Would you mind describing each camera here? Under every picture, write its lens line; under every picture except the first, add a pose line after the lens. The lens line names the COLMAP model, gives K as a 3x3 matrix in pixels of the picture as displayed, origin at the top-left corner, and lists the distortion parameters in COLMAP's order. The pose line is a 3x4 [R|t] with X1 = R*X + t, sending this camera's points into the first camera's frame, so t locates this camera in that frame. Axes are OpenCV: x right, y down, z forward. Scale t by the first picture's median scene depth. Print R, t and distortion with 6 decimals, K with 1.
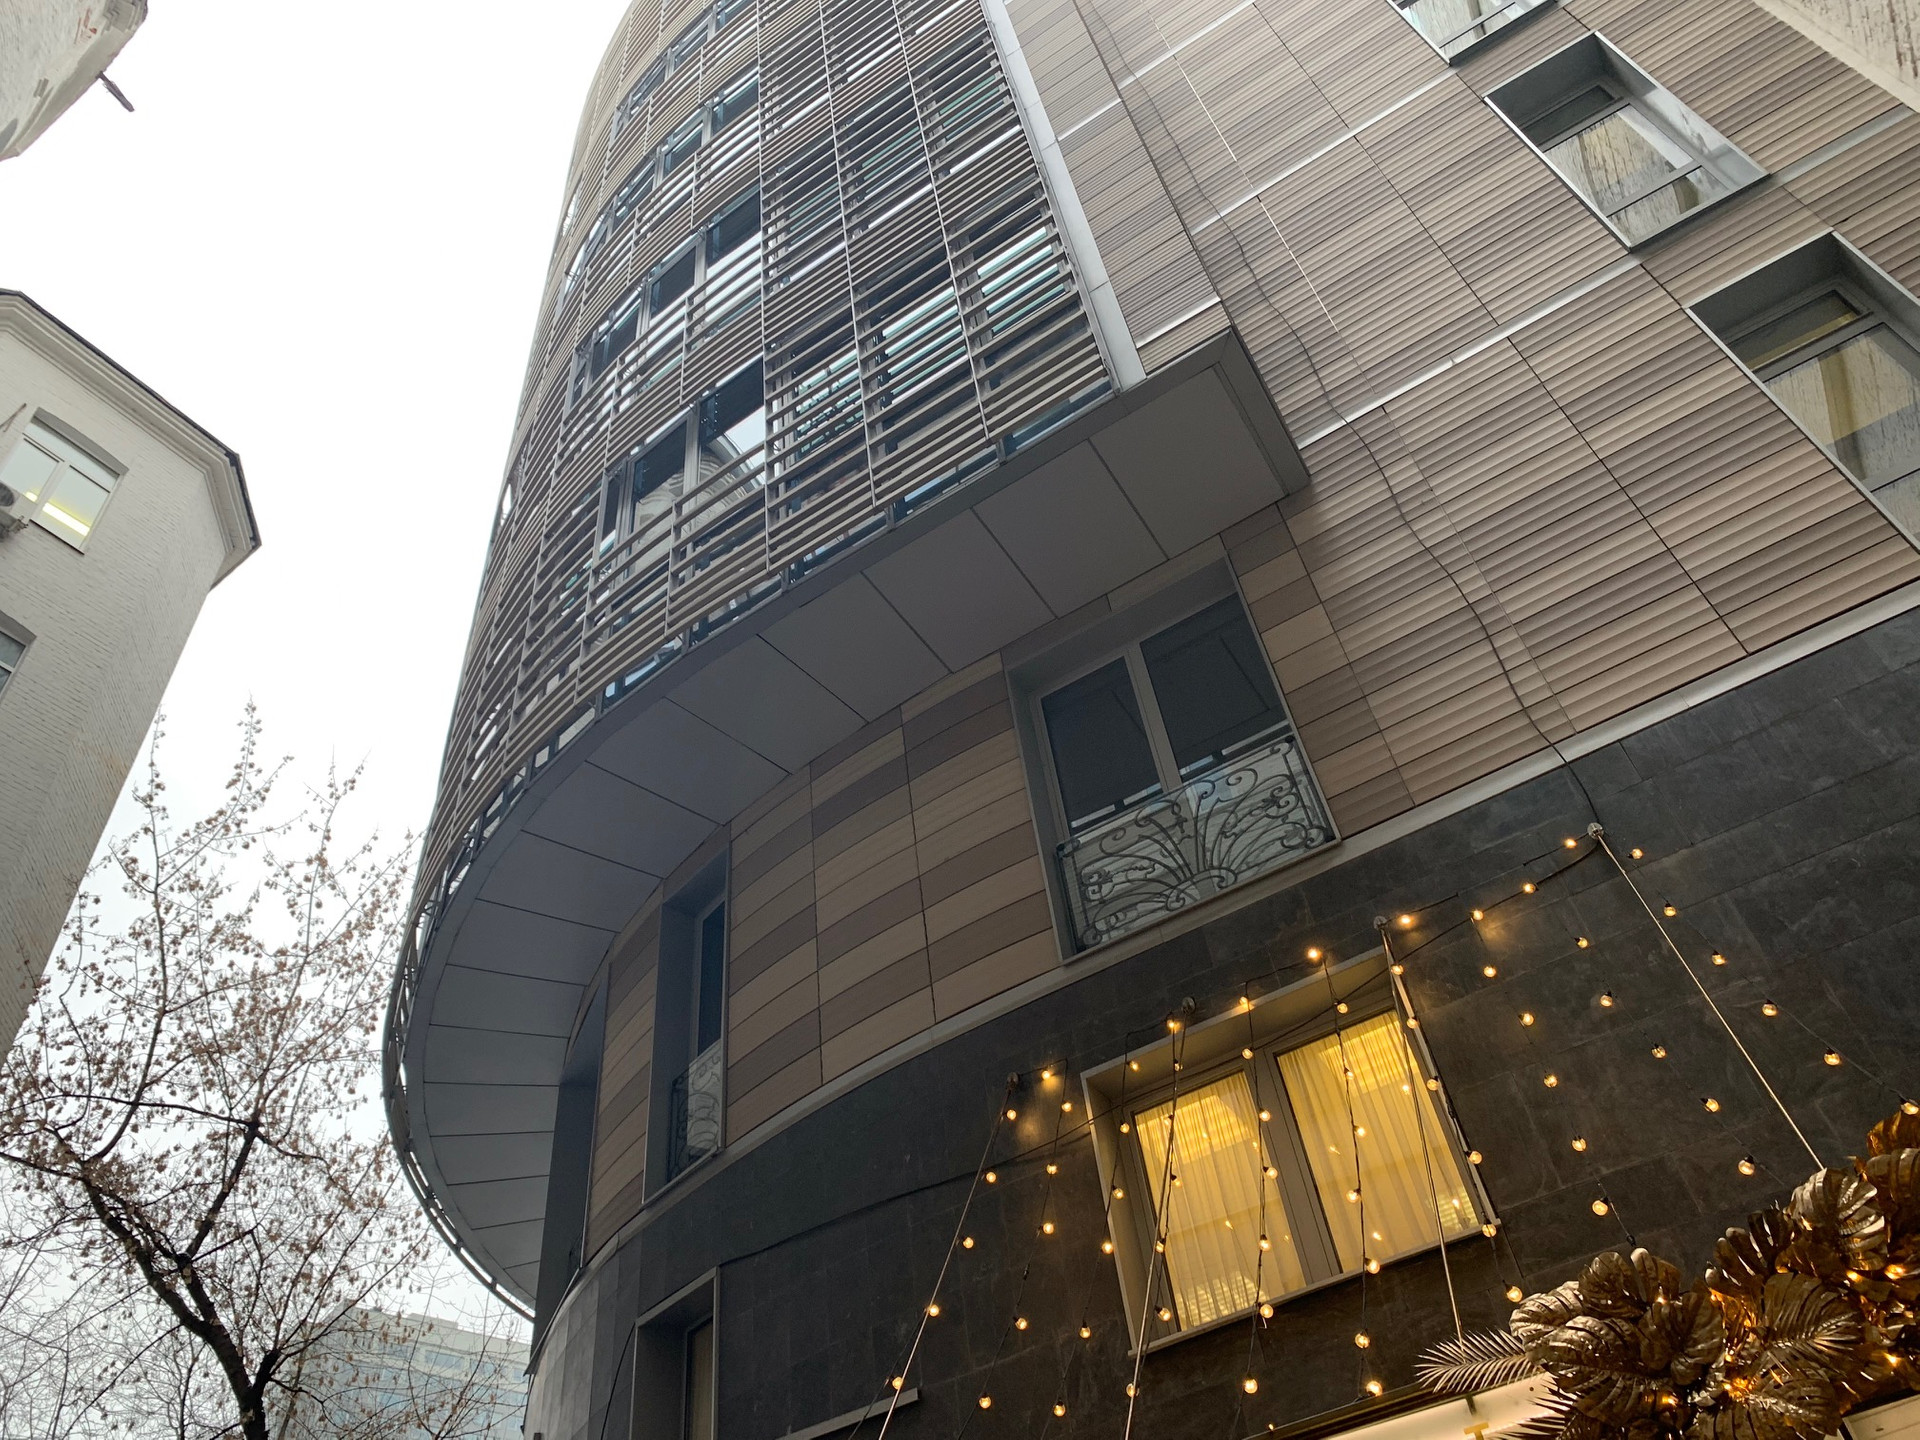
lens RADIAL K [[1475.1, 0, 960.0], [0, 1475.1, 720.0], [0, 0, 1]] dist [0.012178, -0.012564]
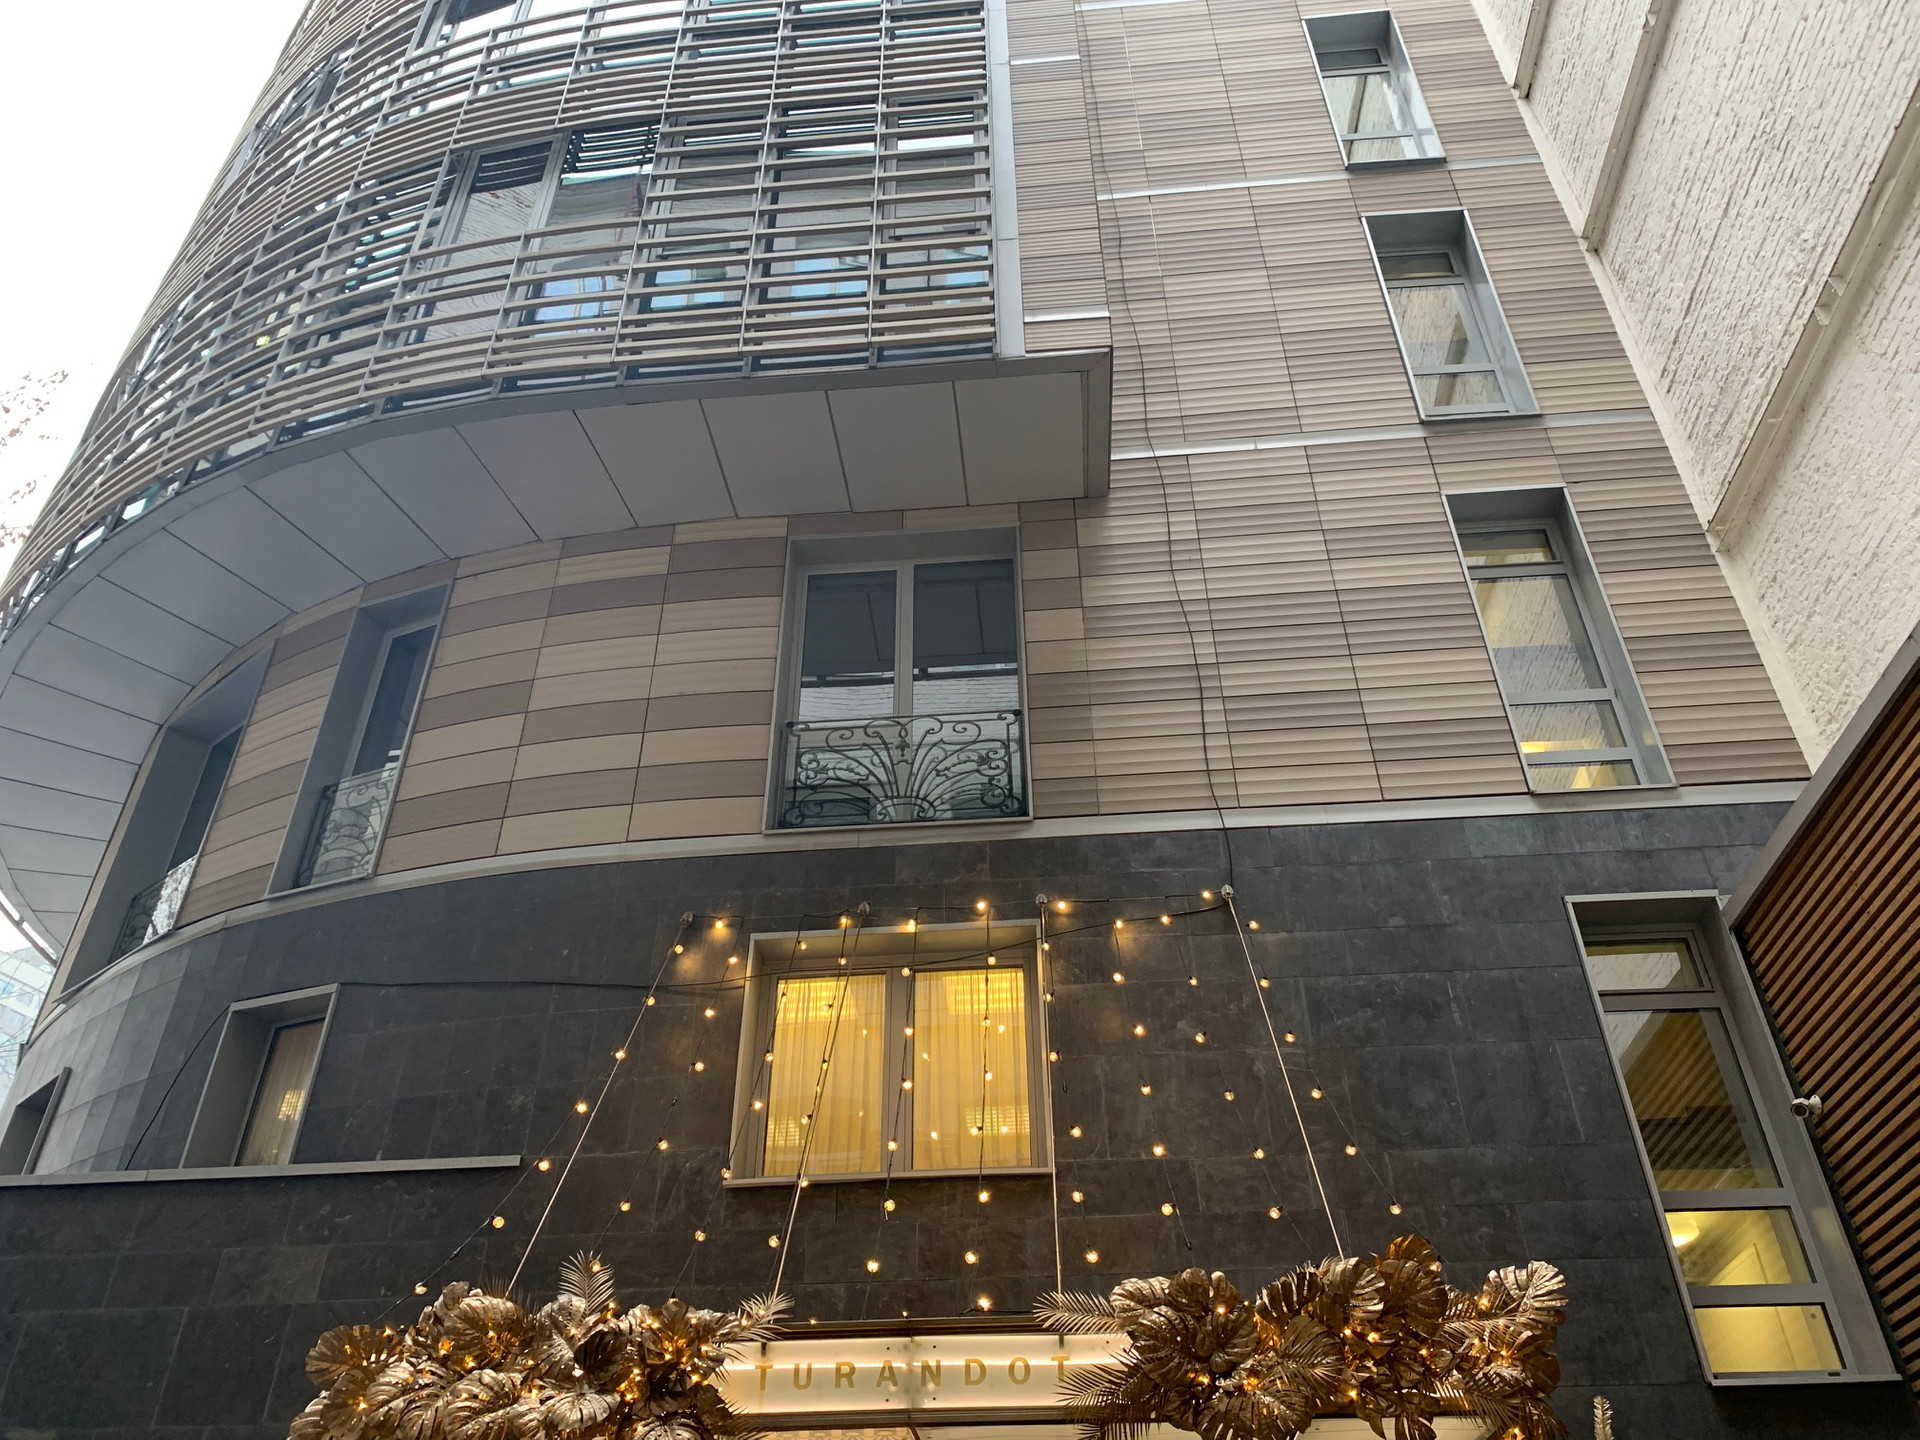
lens RADIAL K [[1464.3, 0, 976.7], [0, 1464.3, 694.3], [0, 0, 1]] dist [0.058609, -0.117201]
pose [[0.884450, 0.353908, 0.304135, -0.147959], [-0.389918, 0.918550, 0.065040, -0.058960], [-0.256345, -0.176112, 0.950406, -0.066791]]
